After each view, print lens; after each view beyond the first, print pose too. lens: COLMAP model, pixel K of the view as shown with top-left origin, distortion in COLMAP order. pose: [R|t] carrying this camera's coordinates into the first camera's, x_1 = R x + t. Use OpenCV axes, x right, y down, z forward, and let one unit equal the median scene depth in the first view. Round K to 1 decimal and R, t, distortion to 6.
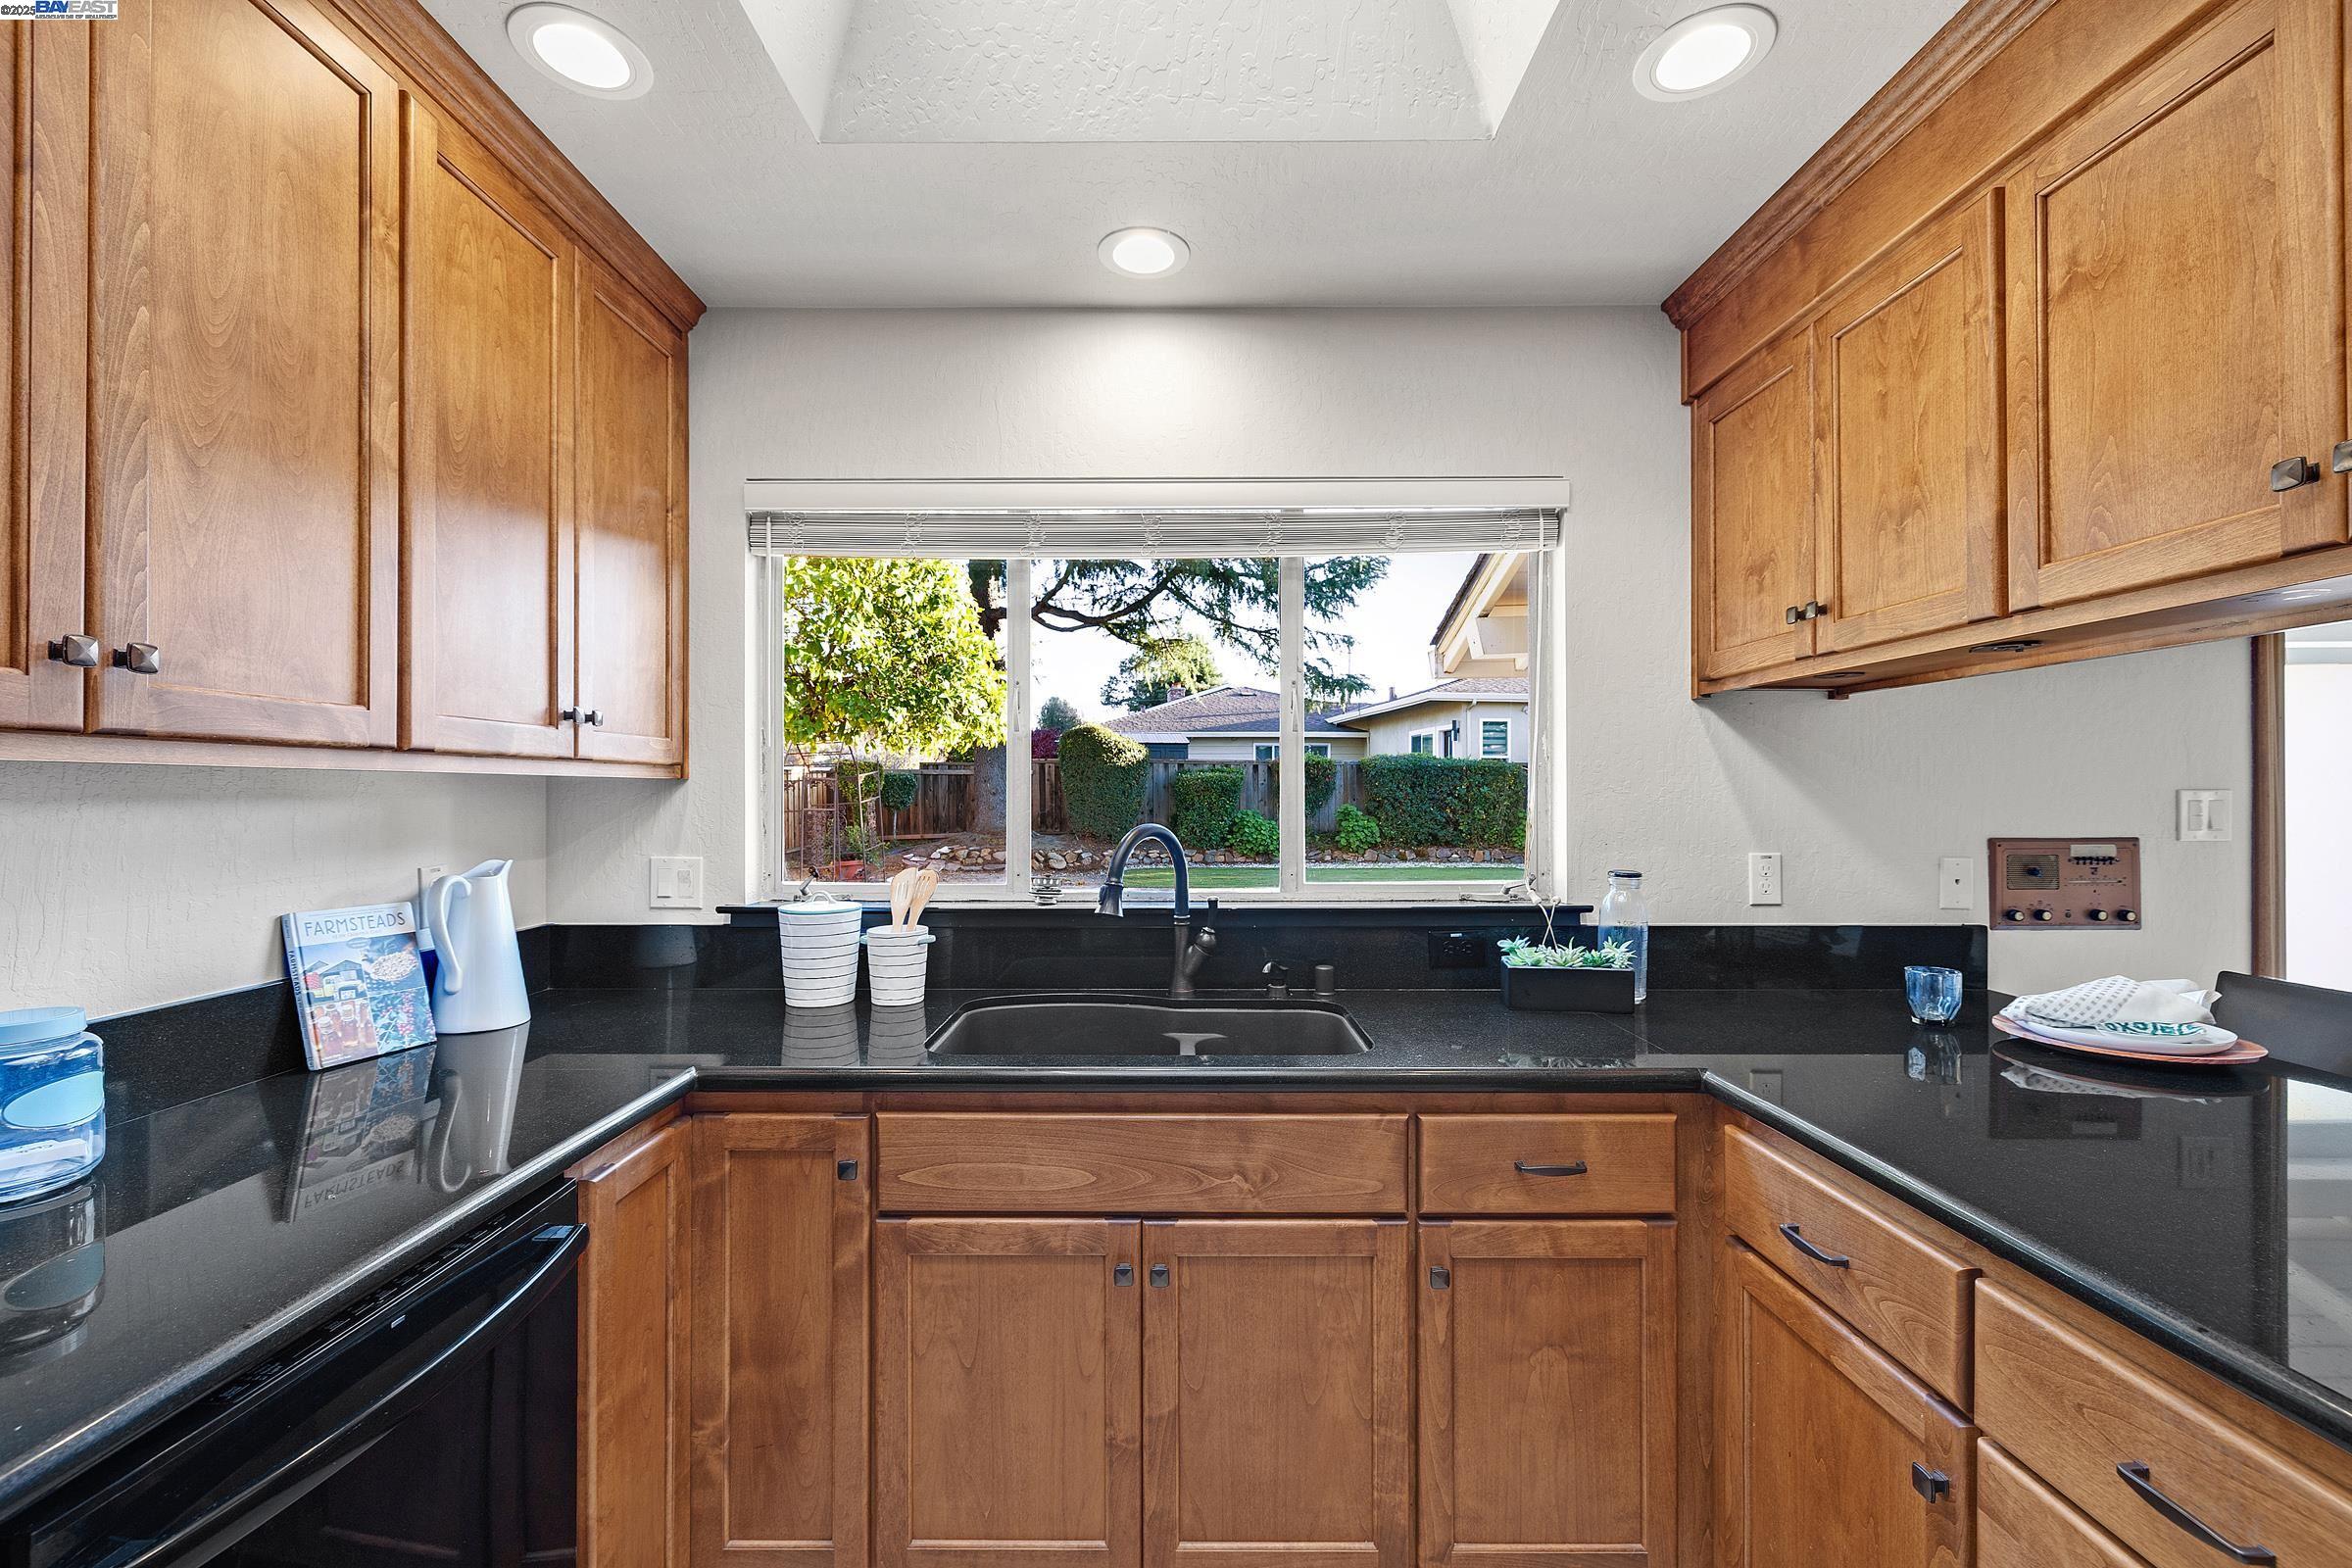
lens RADIAL K [[978.3, 0, 1171.3], [0, 978.3, 789.3], [0, 0, 1]] dist [-0.000675, 0.000064]
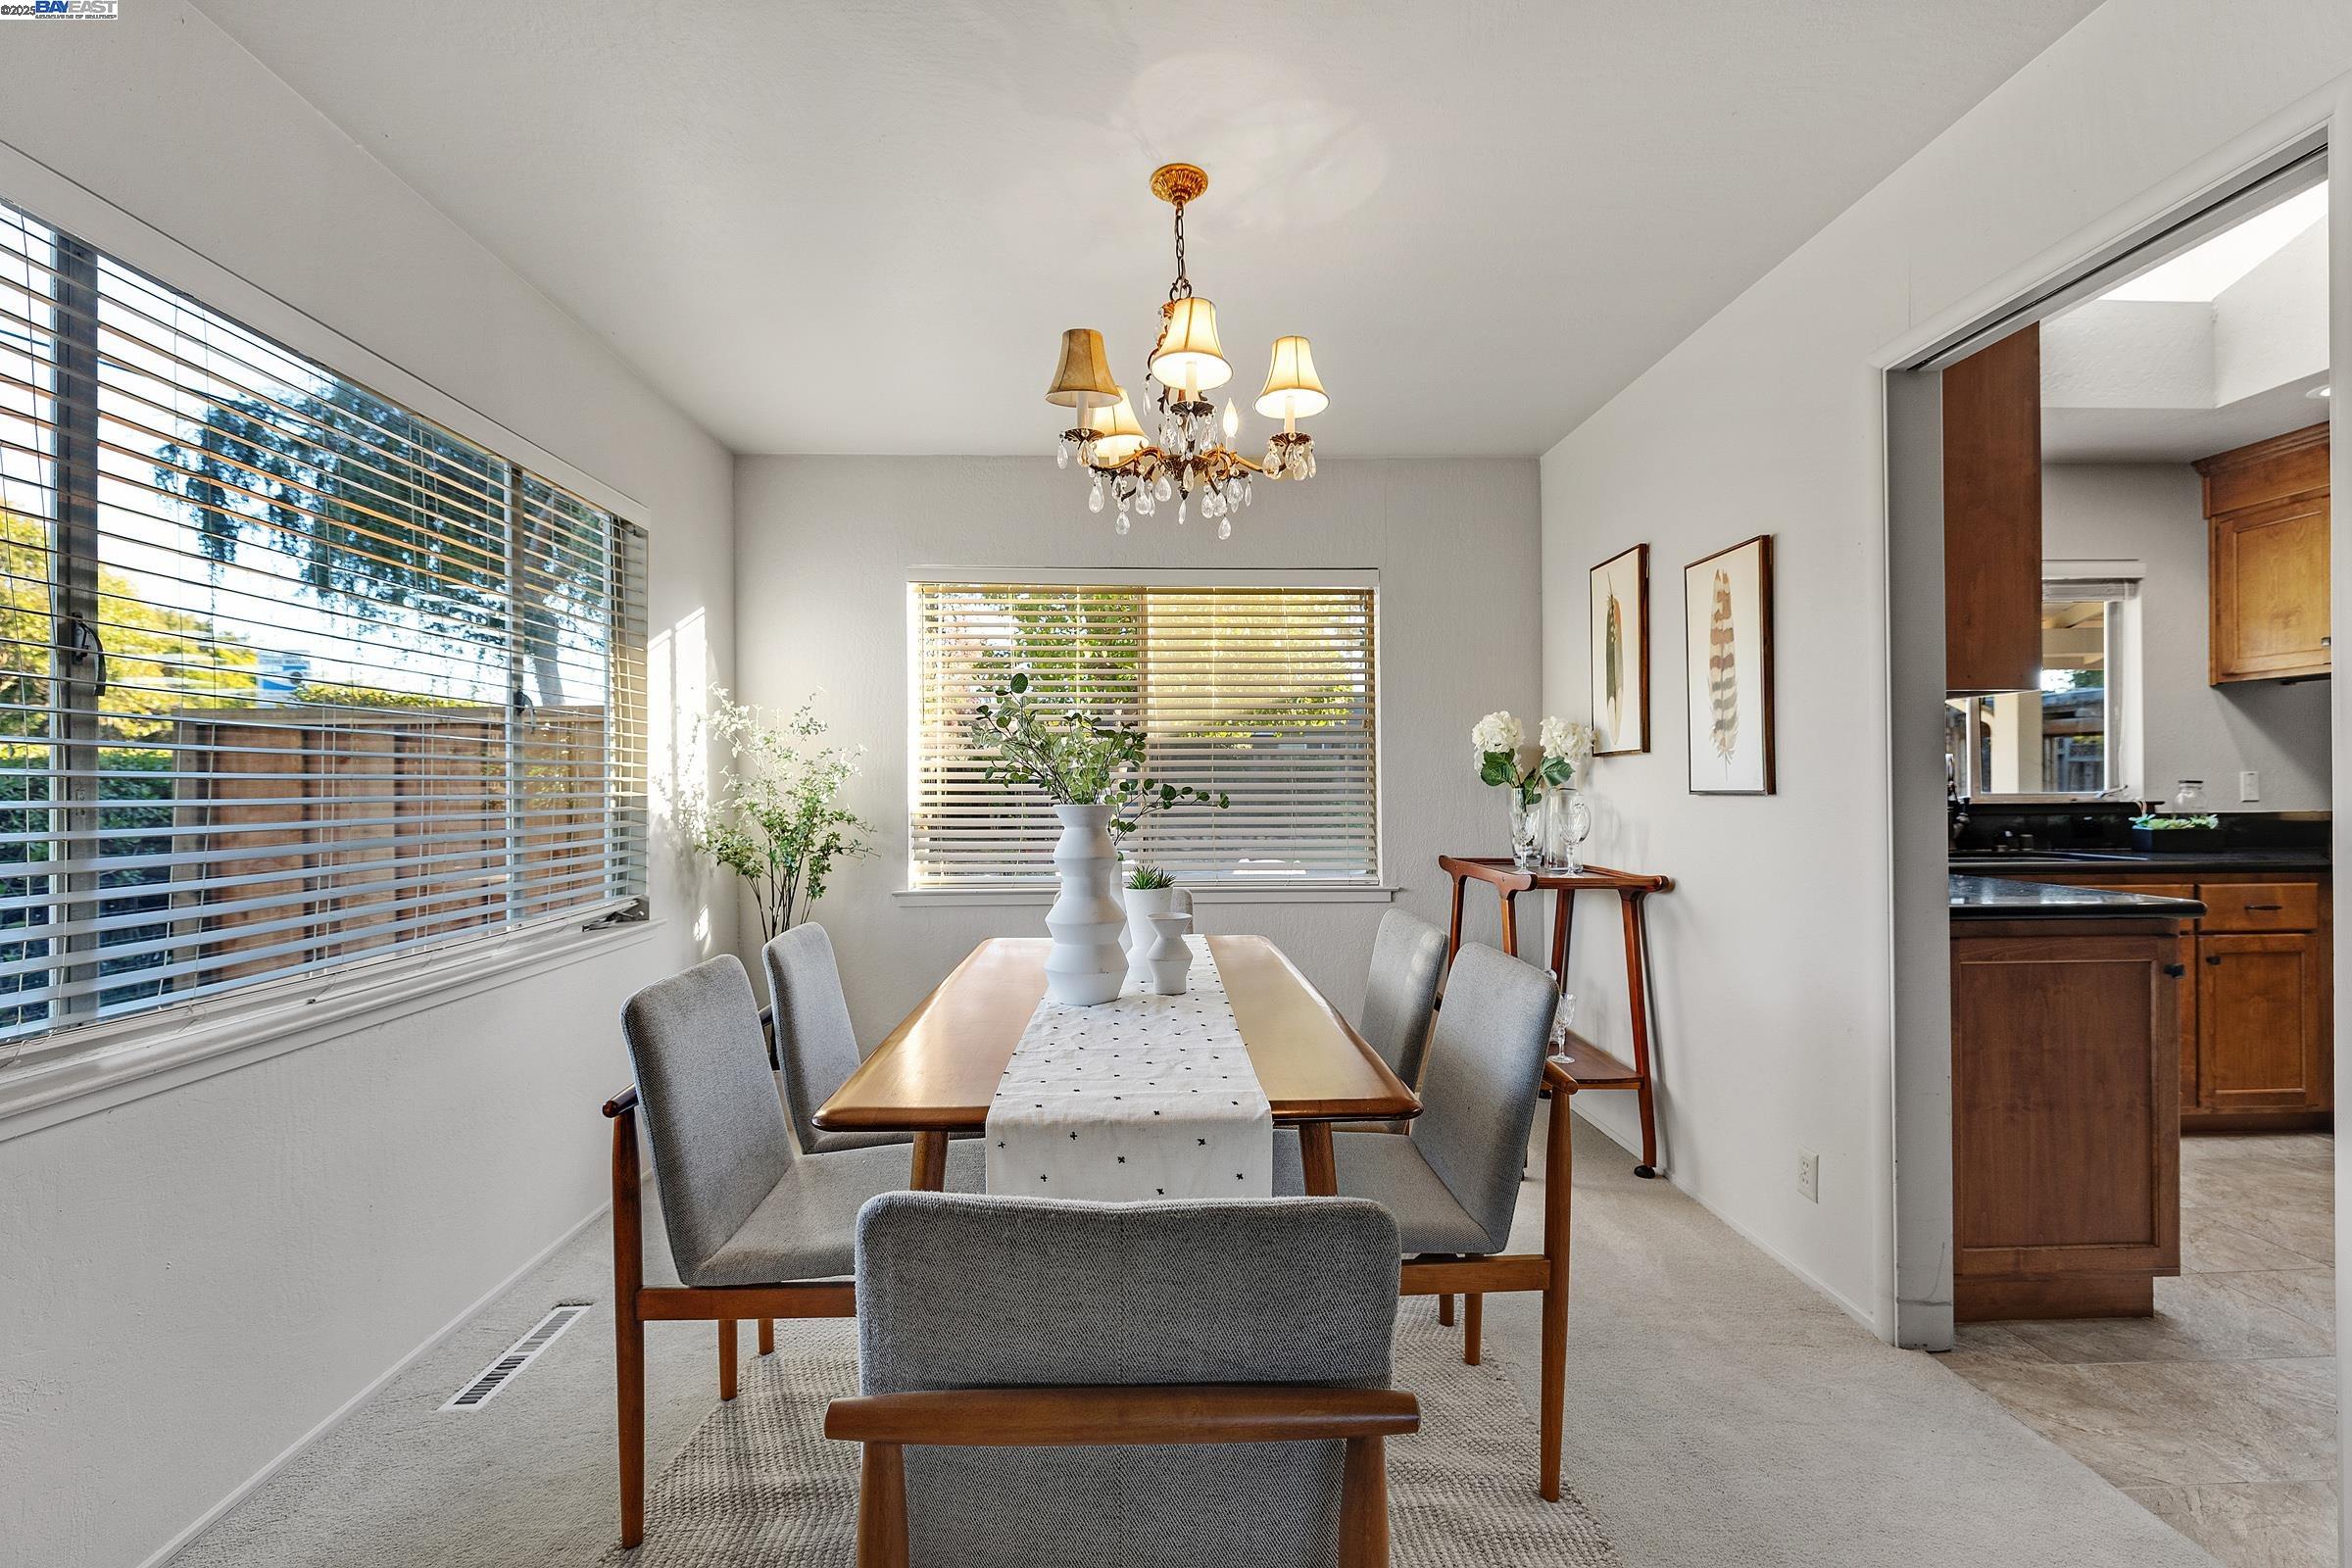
lens RADIAL K [[978.3, 0, 1172.0], [0, 978.3, 788.5], [0, 0, 1]] dist [-0.000675, 0.000064]
pose [[0.999265, -0.006462, 0.037772, -1.987107], [0.006350, 0.999975, 0.003092, 0.108765], [-0.037791, -0.002850, 0.999282, -0.984583]]
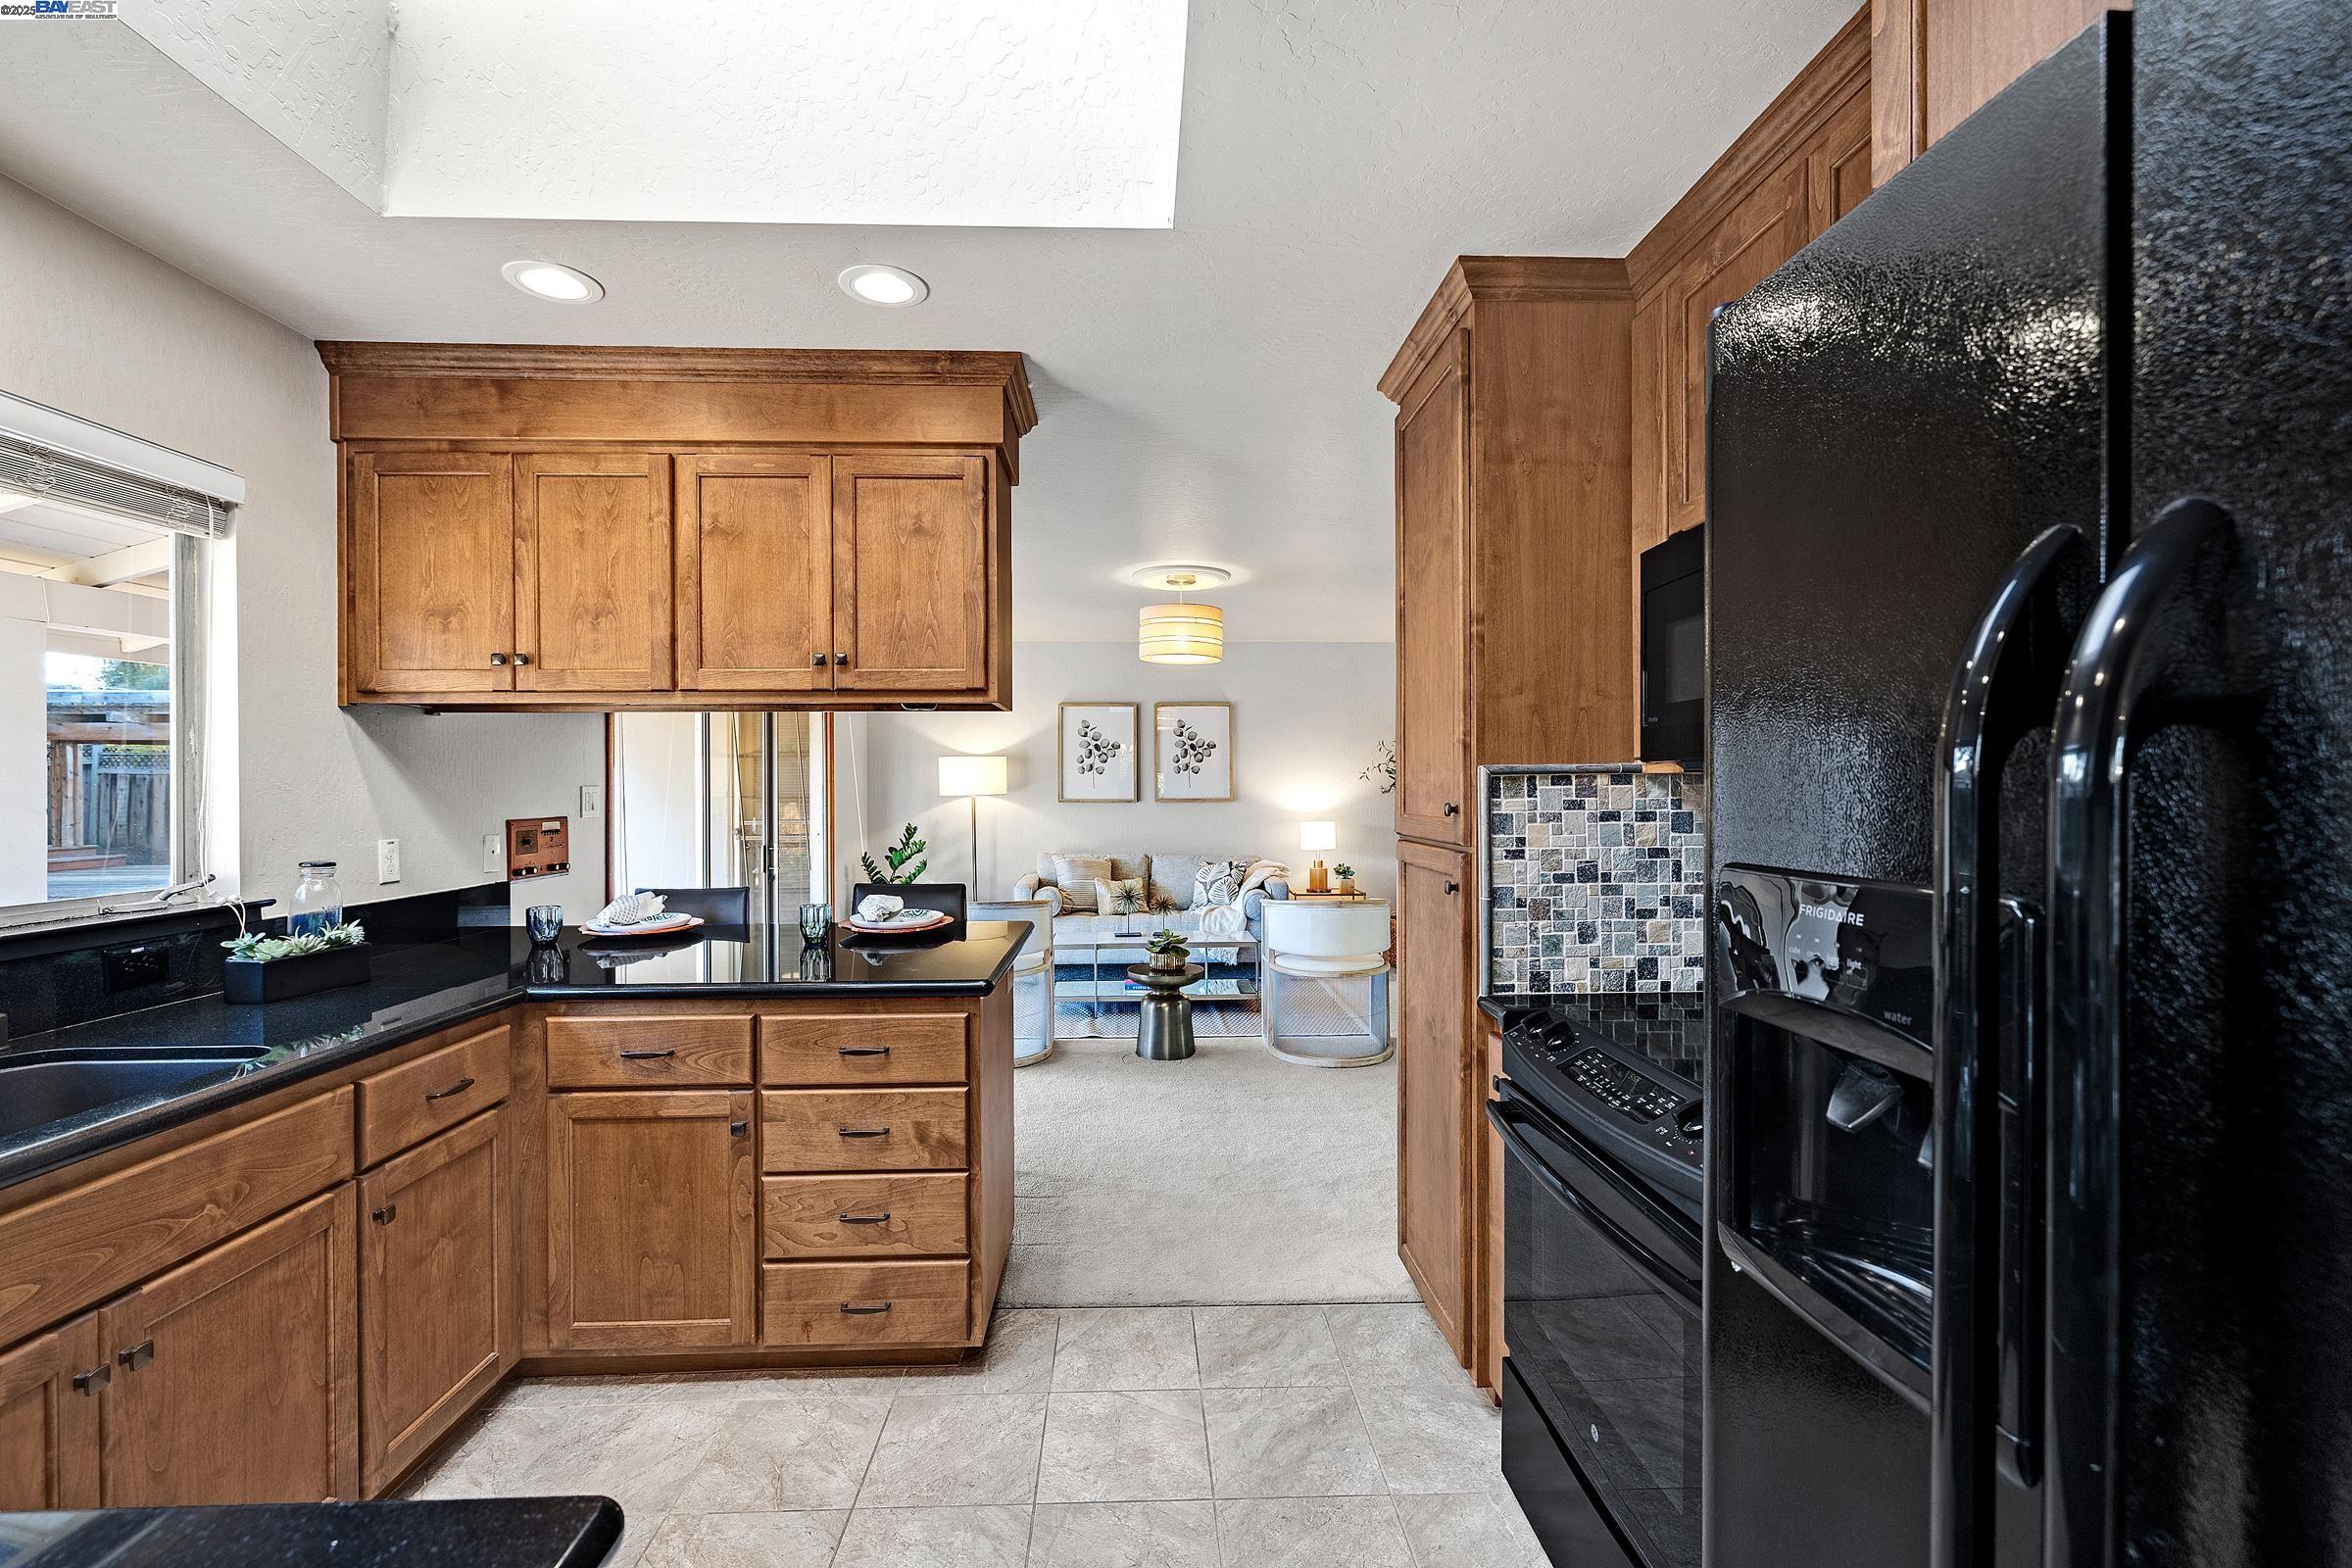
lens RADIAL K [[978.3, 0, 1165.8], [0, 978.3, 787.0], [0, 0, 1]] dist [-0.000675, 0.000064]
pose [[-0.038571, -0.001913, 0.999254, -0.878099], [0.000761, 0.999998, 0.001944, -0.000490], [-0.999256, 0.000835, -0.038570, 0.132728]]
